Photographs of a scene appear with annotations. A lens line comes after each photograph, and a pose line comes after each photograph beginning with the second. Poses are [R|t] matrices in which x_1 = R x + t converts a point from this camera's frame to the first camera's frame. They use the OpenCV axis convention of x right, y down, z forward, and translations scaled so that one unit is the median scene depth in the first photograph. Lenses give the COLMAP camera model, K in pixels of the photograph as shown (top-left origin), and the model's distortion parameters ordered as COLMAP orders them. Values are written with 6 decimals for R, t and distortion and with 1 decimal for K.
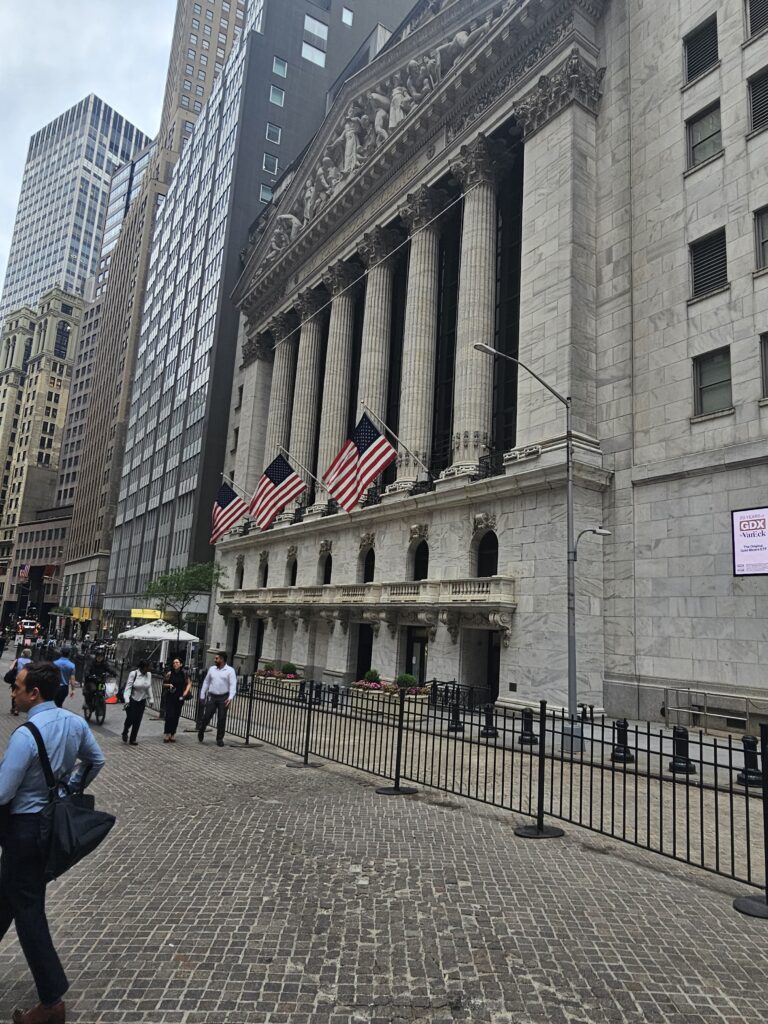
lens RADIAL K [[640.2, 0, 381.6], [0, 640.2, 511.4], [0, 0, 1]] dist [-0.001536, -0.002778]
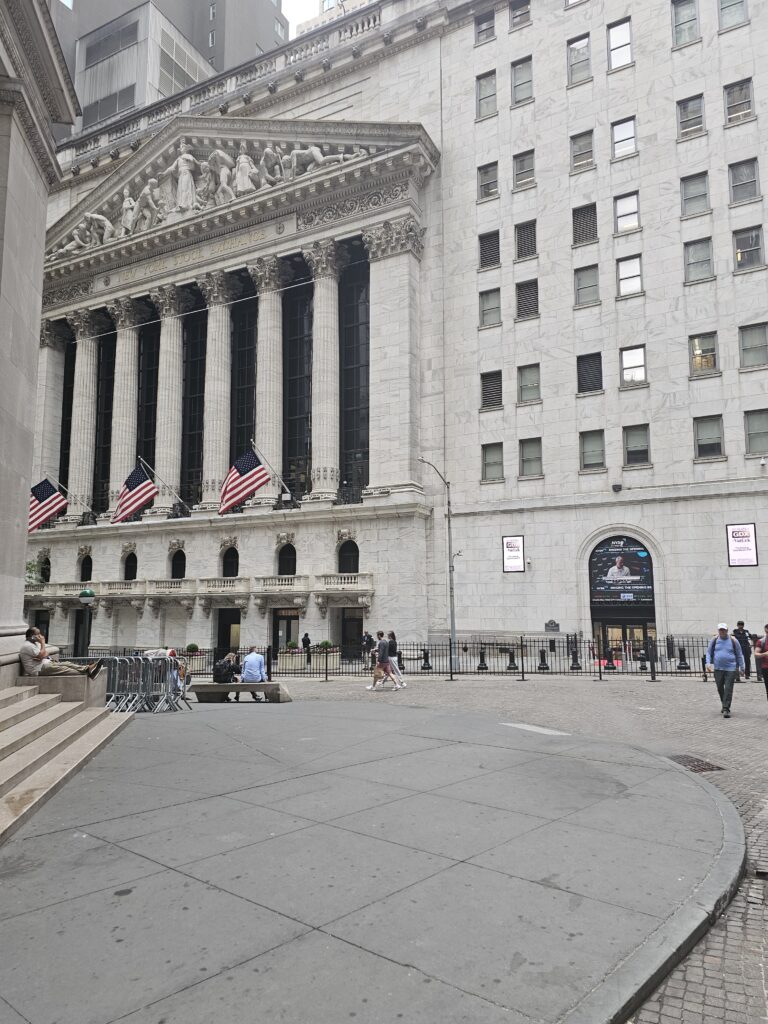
lens RADIAL K [[689.8, 0, 384.5], [0, 689.8, 515.4], [0, 0, 1]] dist [0.065832, -0.000931]
pose [[0.872648, 0.016568, 0.488068, -0.618568], [-0.041823, 0.998288, 0.040890, -0.110796], [-0.486555, -0.056095, 0.871847, -0.481491]]
